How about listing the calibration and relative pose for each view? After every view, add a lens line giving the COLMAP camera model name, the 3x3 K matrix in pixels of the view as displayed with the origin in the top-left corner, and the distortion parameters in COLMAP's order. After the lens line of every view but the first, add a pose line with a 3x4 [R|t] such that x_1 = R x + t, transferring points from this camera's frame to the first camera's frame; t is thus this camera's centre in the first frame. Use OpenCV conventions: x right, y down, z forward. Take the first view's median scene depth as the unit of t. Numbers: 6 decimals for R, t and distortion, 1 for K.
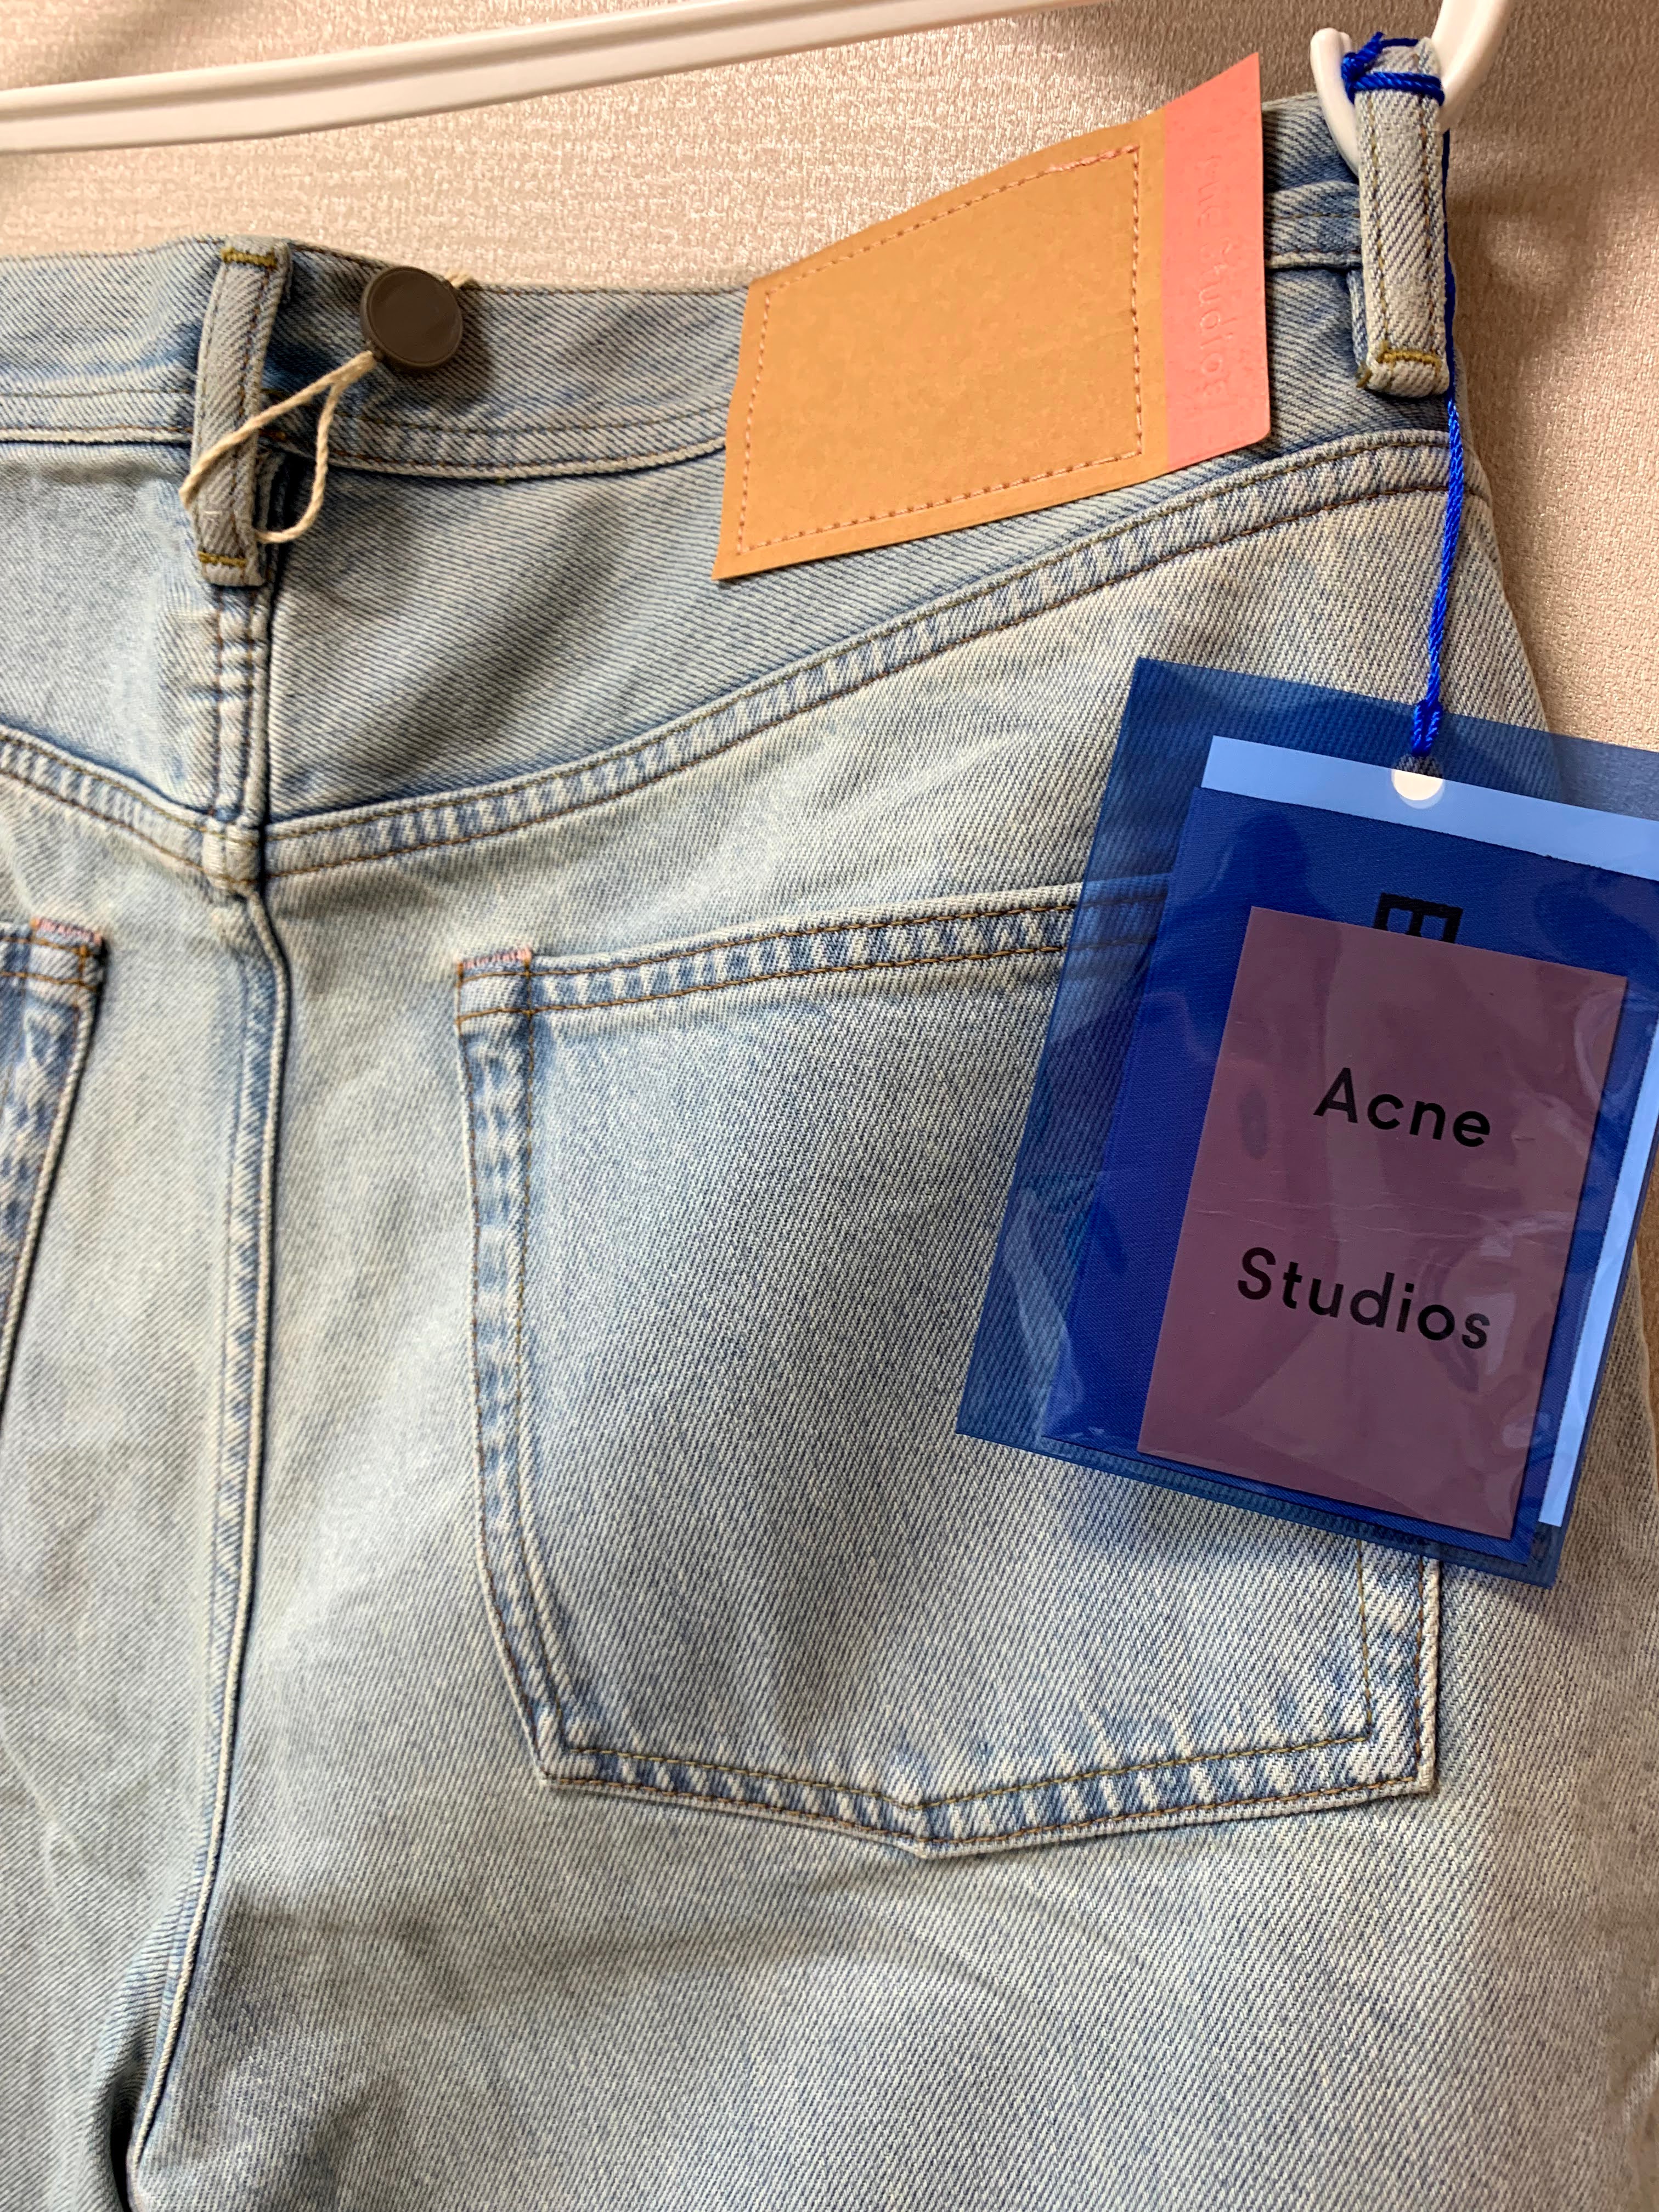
lens RADIAL K [[1686.6, 0, 819.9], [0, 1686.6, 1036.8], [0, 0, 1]] dist [0.005675, -0.033401]
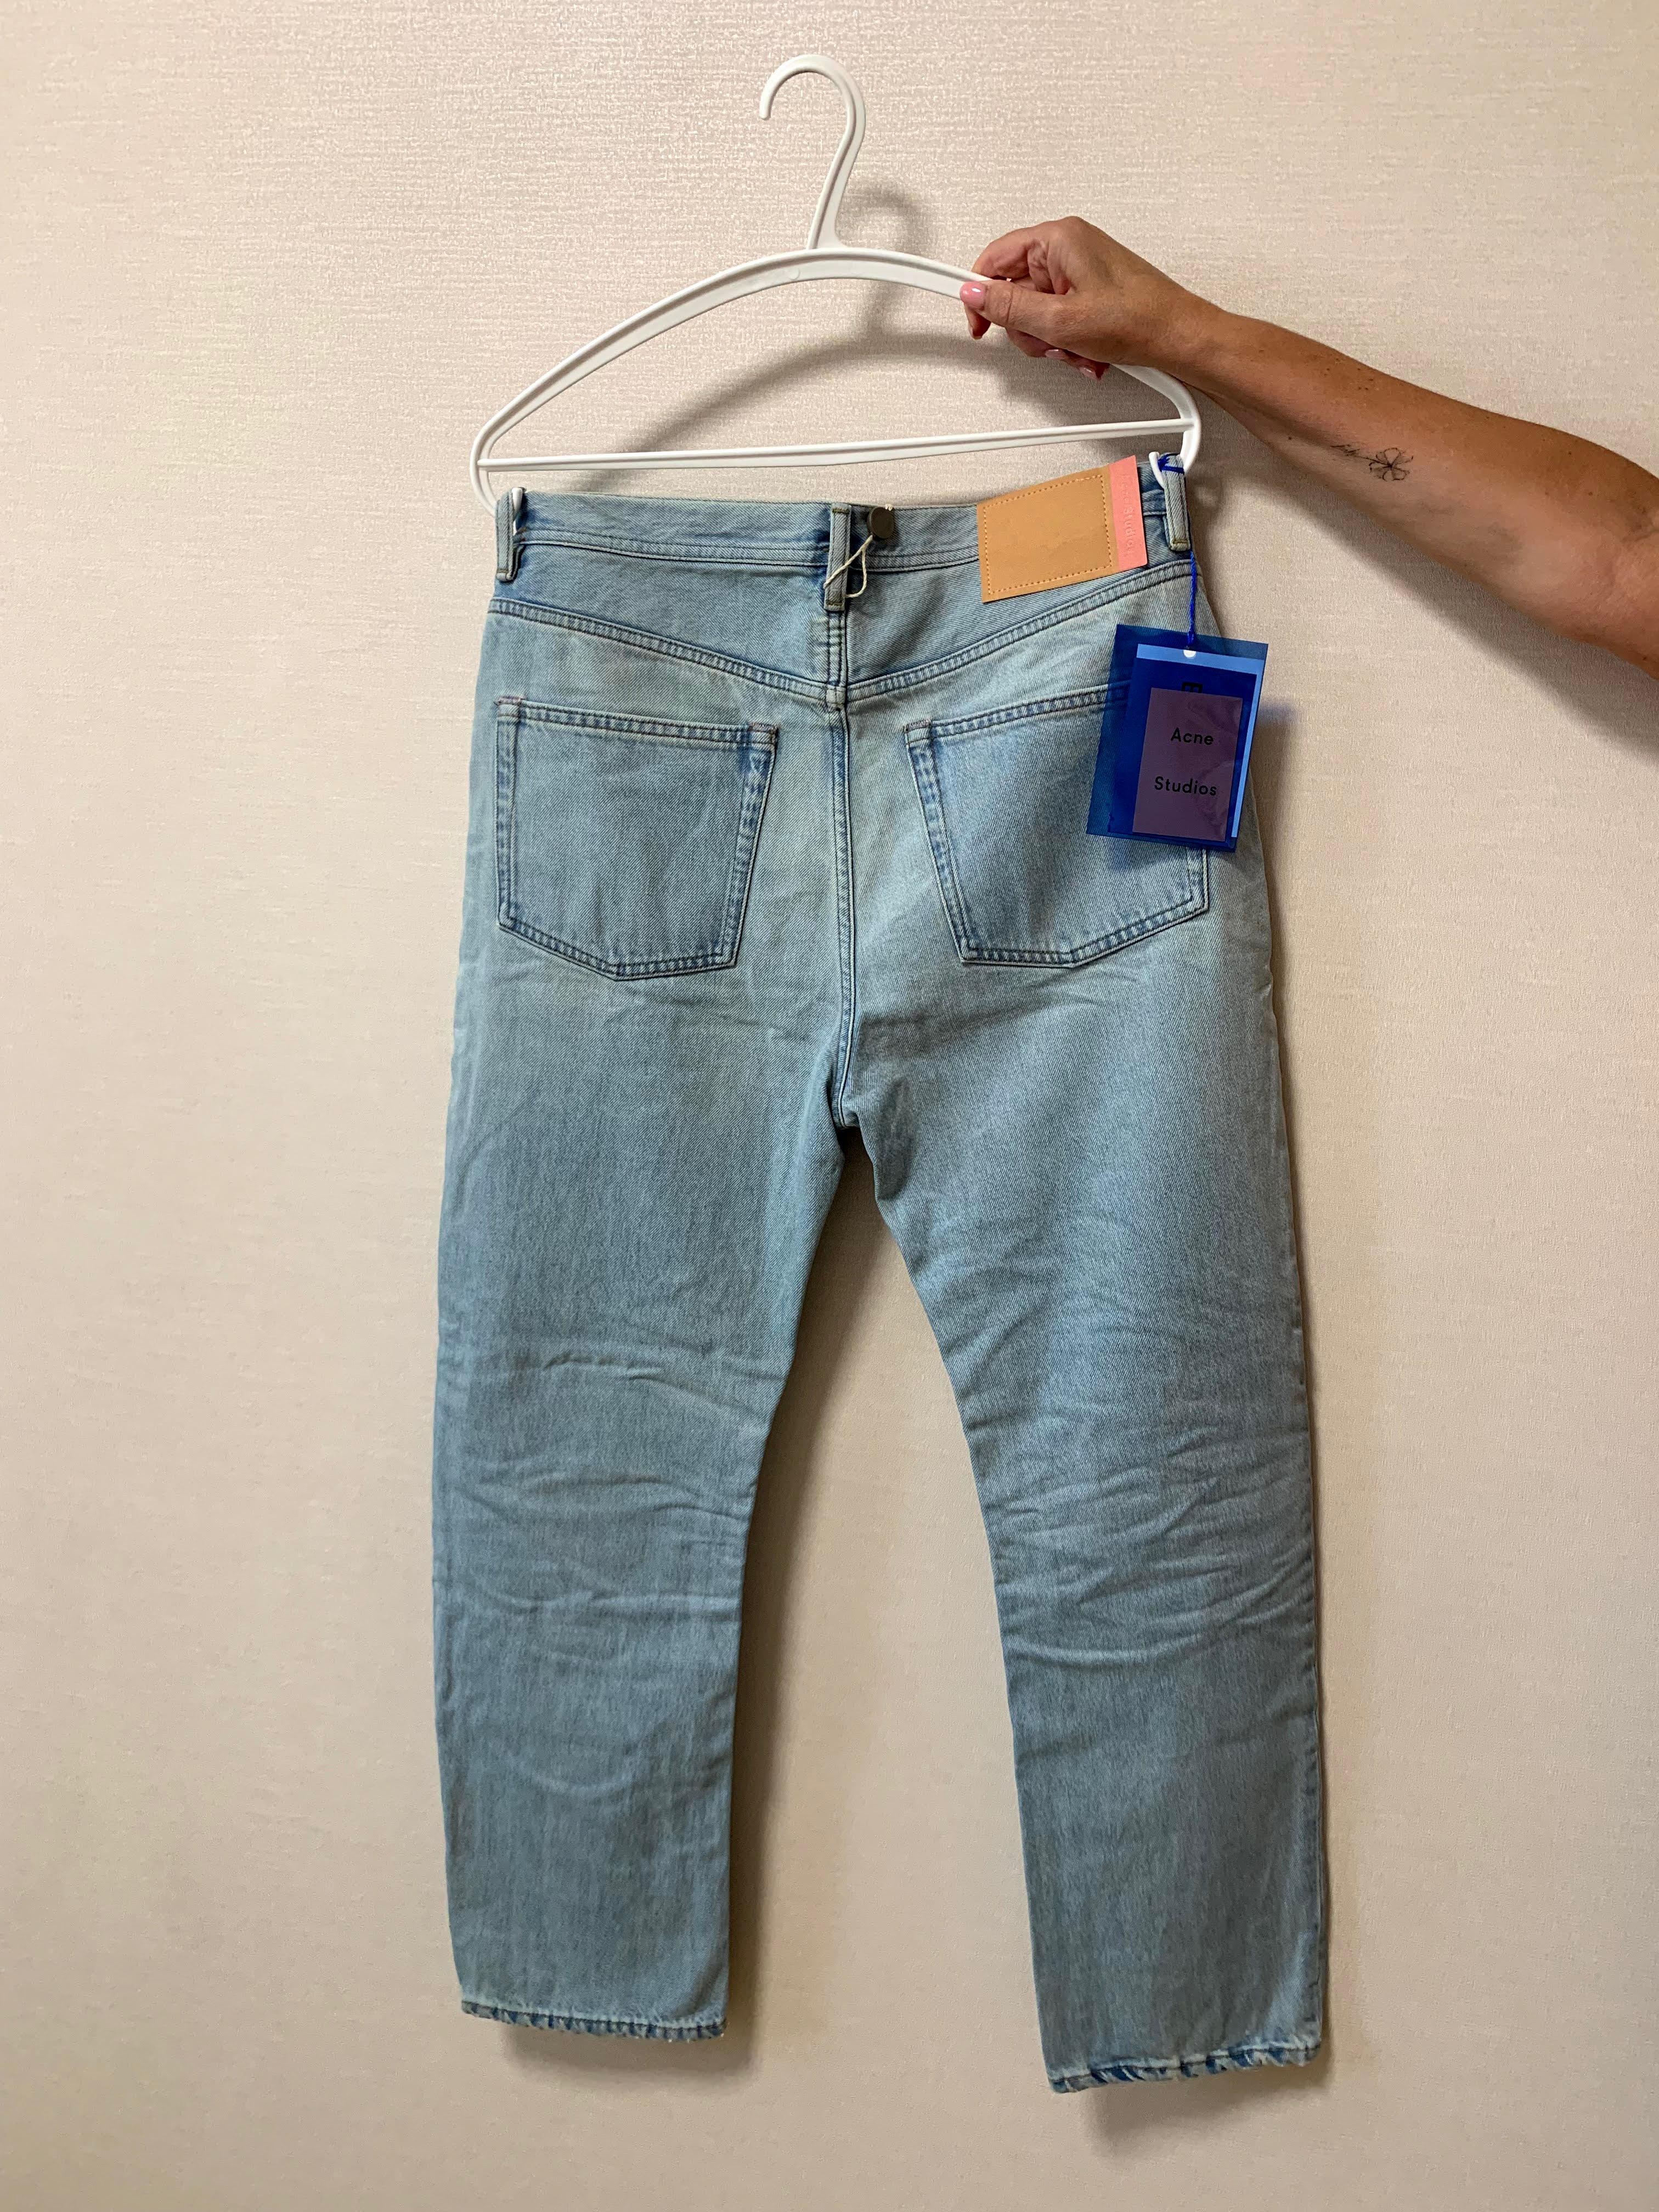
lens RADIAL K [[1686.6, 0, 823.2], [0, 1686.6, 1096.6], [0, 0, 1]] dist [0.005675, -0.033401]
pose [[0.982329, -0.103190, 0.156148, -1.003355], [0.084434, 0.988892, 0.122328, 0.265961], [-0.167036, -0.106982, 0.980130, -2.350968]]
